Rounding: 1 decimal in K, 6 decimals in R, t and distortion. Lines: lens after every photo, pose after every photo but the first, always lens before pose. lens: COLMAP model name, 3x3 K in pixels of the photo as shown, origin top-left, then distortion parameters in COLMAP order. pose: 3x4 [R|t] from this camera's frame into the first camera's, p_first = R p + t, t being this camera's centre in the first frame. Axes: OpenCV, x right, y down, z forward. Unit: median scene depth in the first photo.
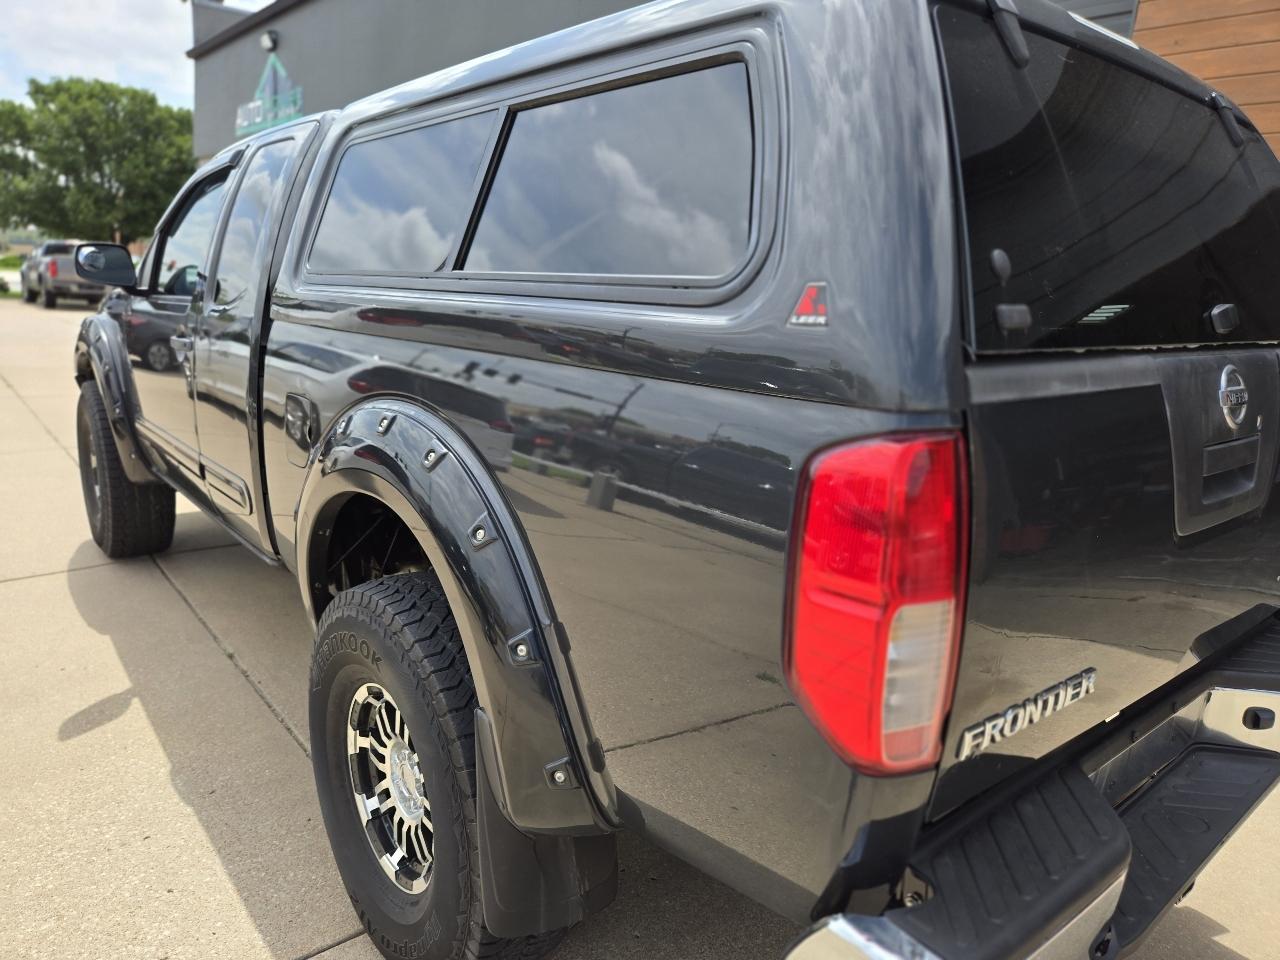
lens RADIAL K [[892.2, 0, 640.0], [0, 892.2, 480.0], [0, 0, 1]] dist [0.056561, -0.060953]
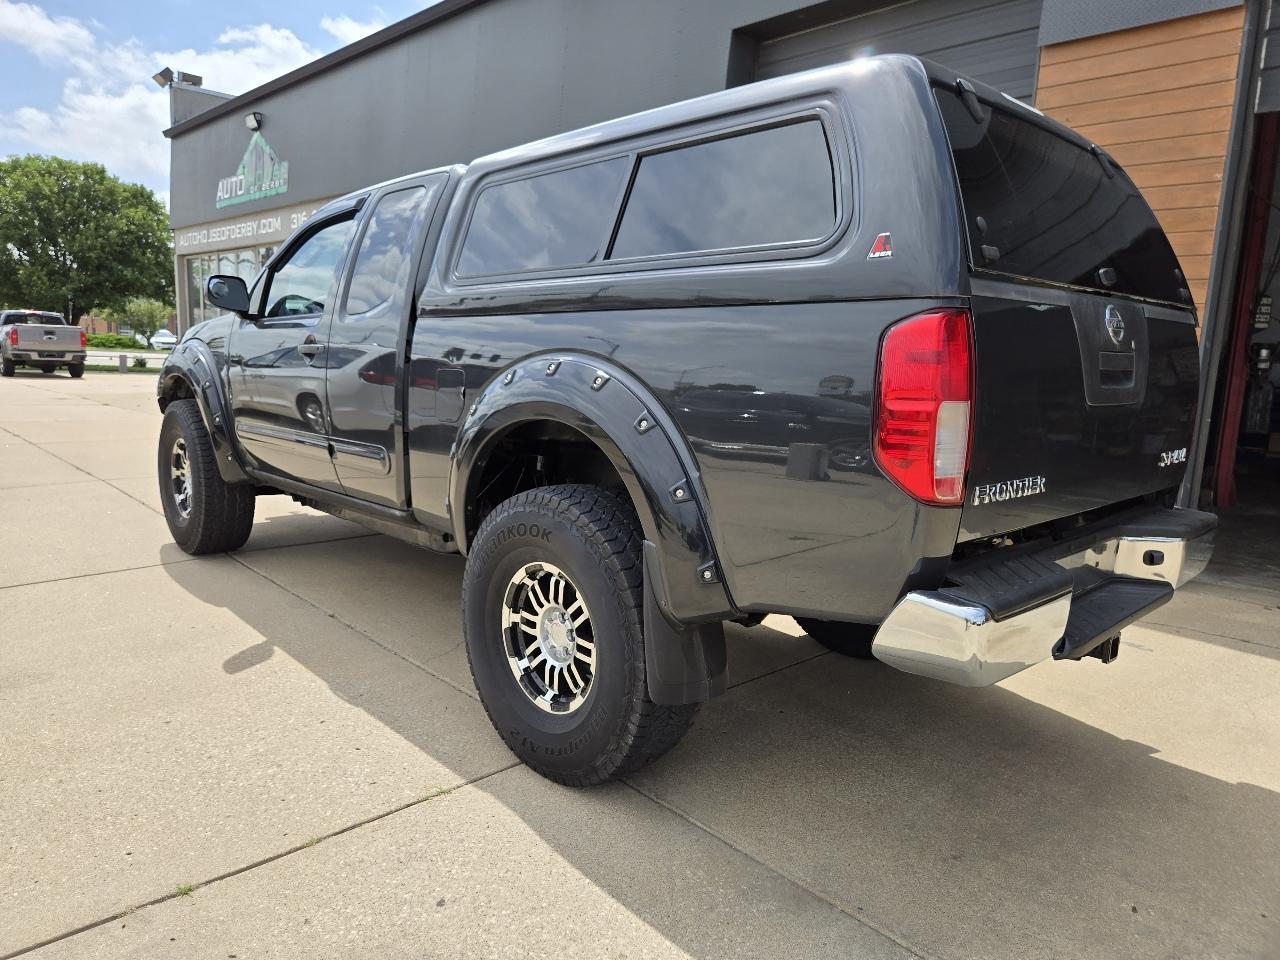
lens RADIAL K [[879.4, 0, 645.5], [0, 879.4, 465.1], [0, 0, 1]] dist [0.058037, -0.052792]
pose [[0.996994, -0.024258, 0.073583, -0.210696], [0.030664, 0.995717, -0.087218, 0.190772], [-0.071152, 0.089212, 0.993468, -0.345721]]
